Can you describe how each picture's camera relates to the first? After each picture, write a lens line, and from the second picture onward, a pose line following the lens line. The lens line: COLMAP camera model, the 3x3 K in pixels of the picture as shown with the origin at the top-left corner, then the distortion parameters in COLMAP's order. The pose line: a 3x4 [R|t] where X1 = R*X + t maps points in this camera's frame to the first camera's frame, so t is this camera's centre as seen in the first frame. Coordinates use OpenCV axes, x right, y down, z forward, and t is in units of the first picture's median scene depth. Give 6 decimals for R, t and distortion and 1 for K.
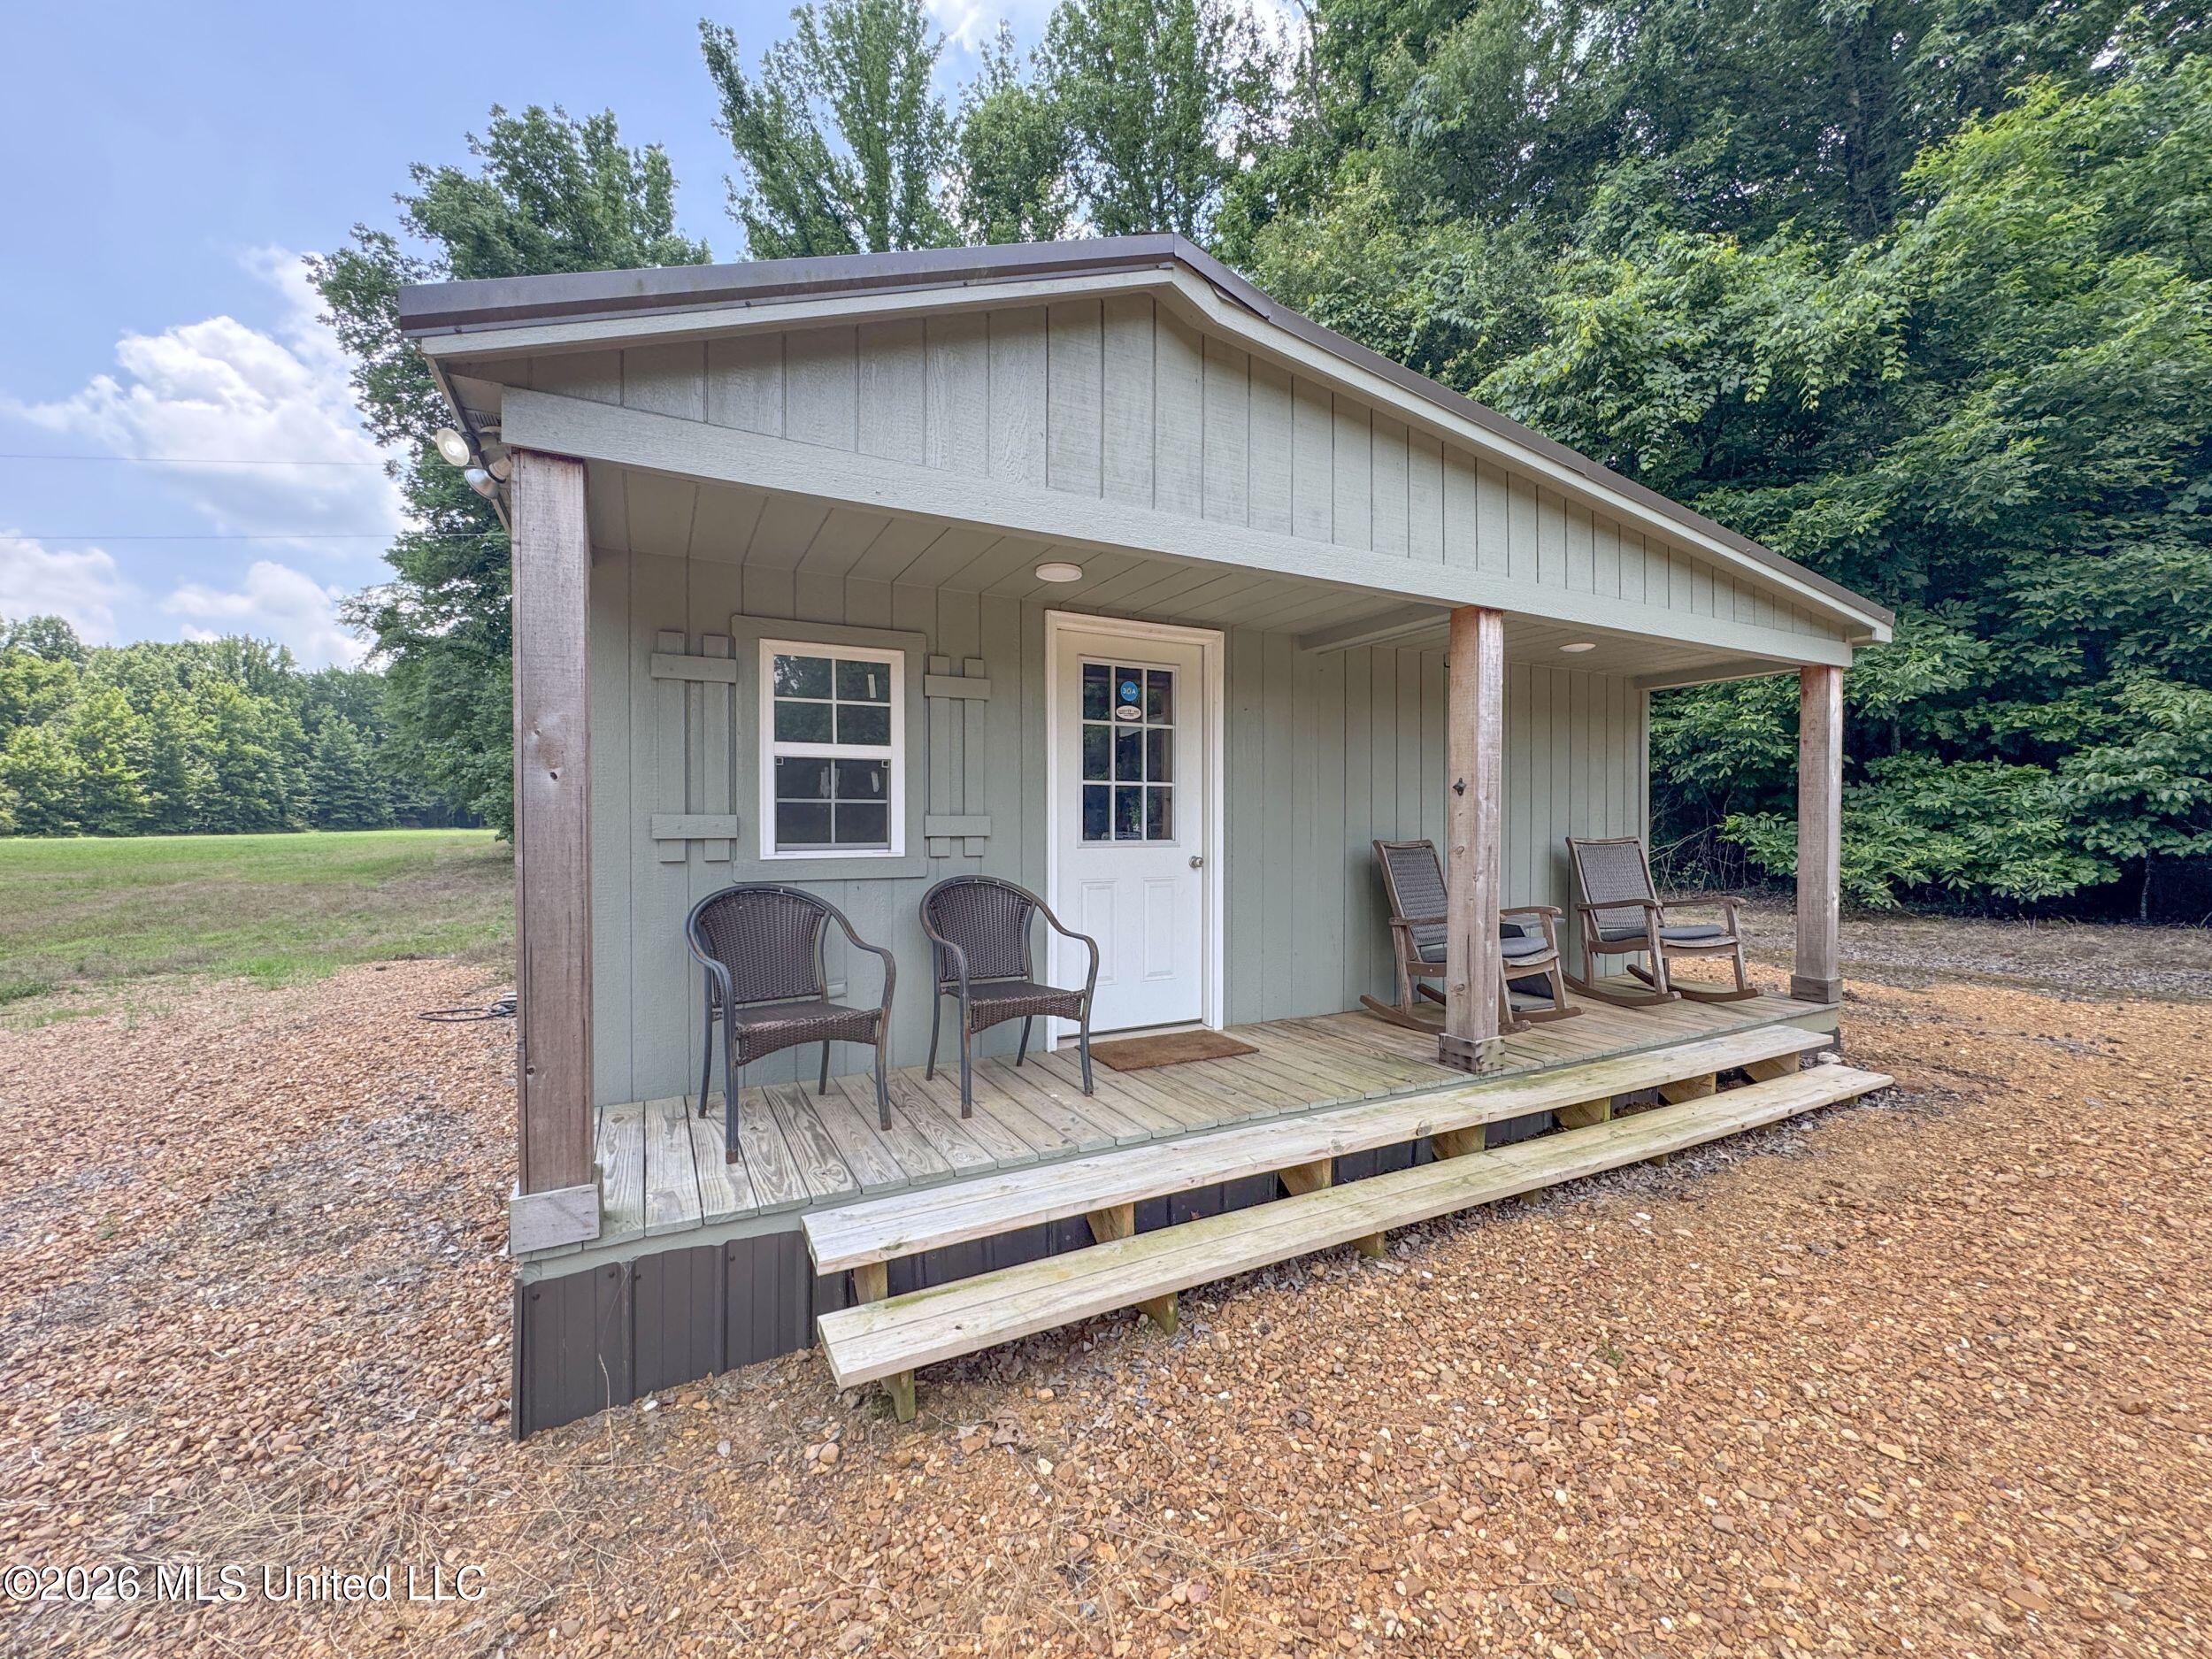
lens RADIAL K [[885.2, 0, 1103.0], [0, 885.2, 827.8], [0, 0, 1]] dist [-0.002848, 0.000592]
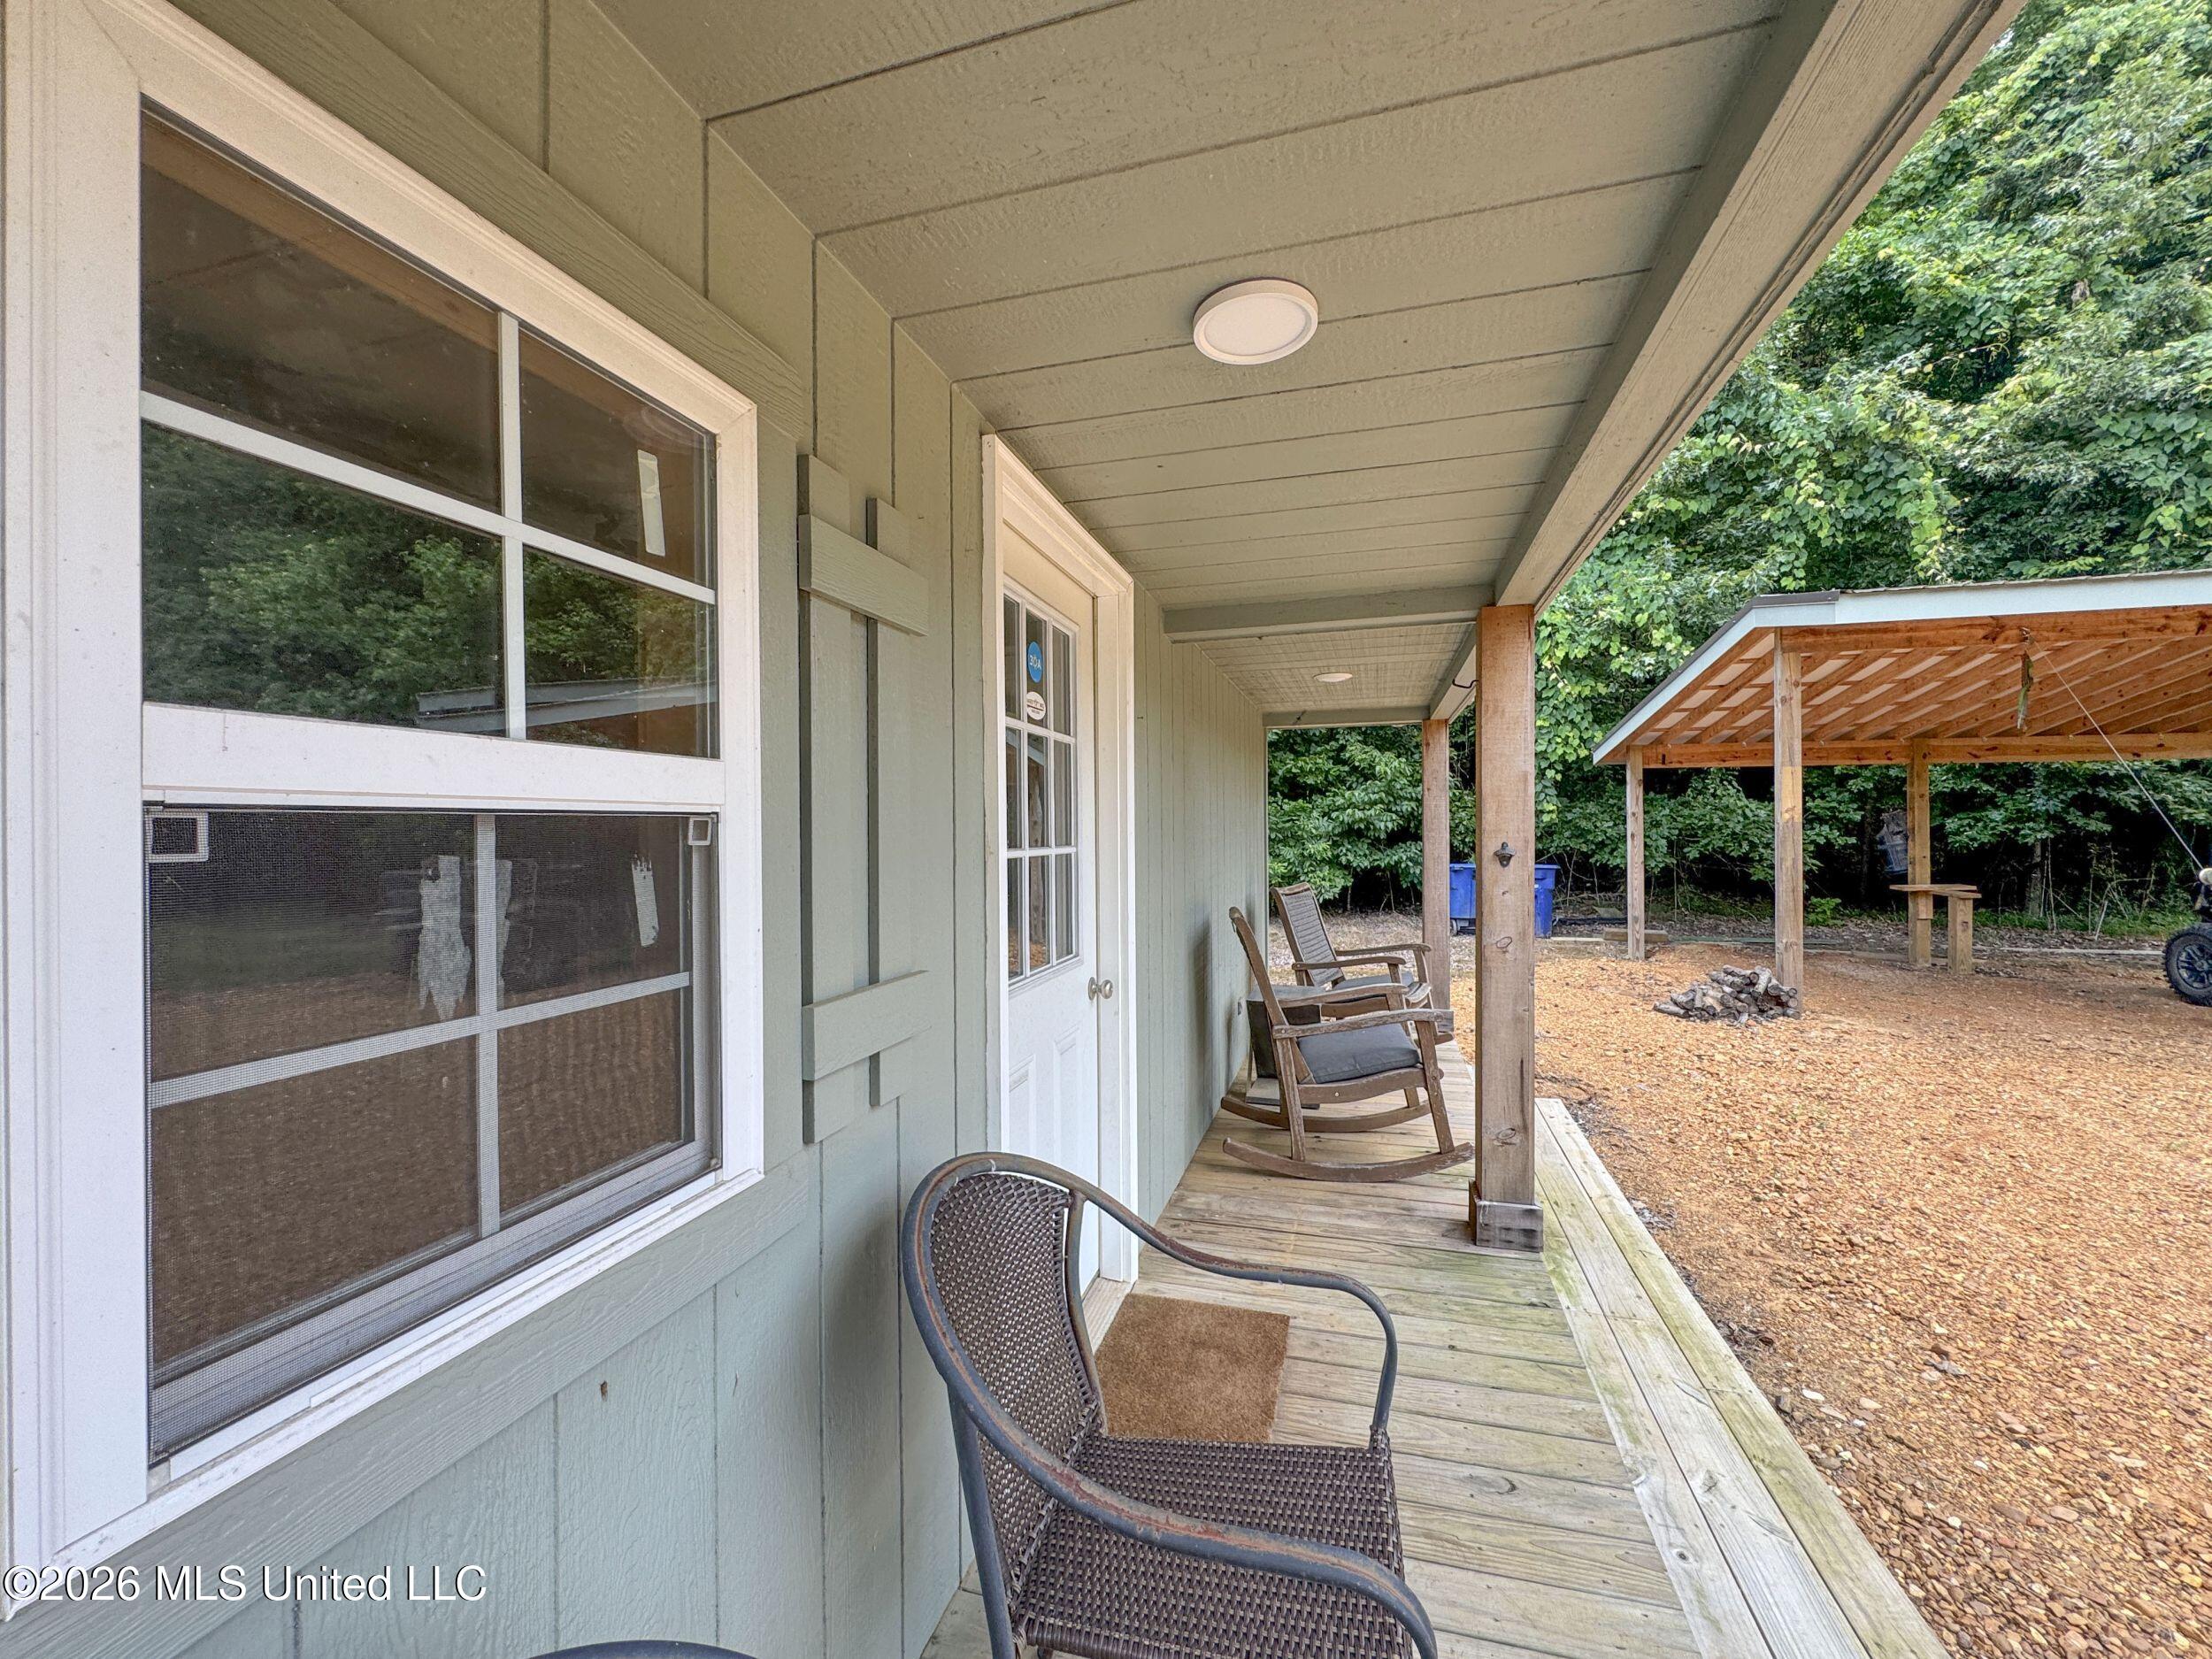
lens RADIAL K [[885.2, 0, 1110.5], [0, 885.2, 825.2], [0, 0, 1]] dist [-0.002848, 0.000592]
pose [[0.694841, -0.003765, 0.719154, -0.342590], [0.015474, 0.999833, -0.009717, -0.069506], [-0.718997, 0.017880, 0.694783, 0.741995]]
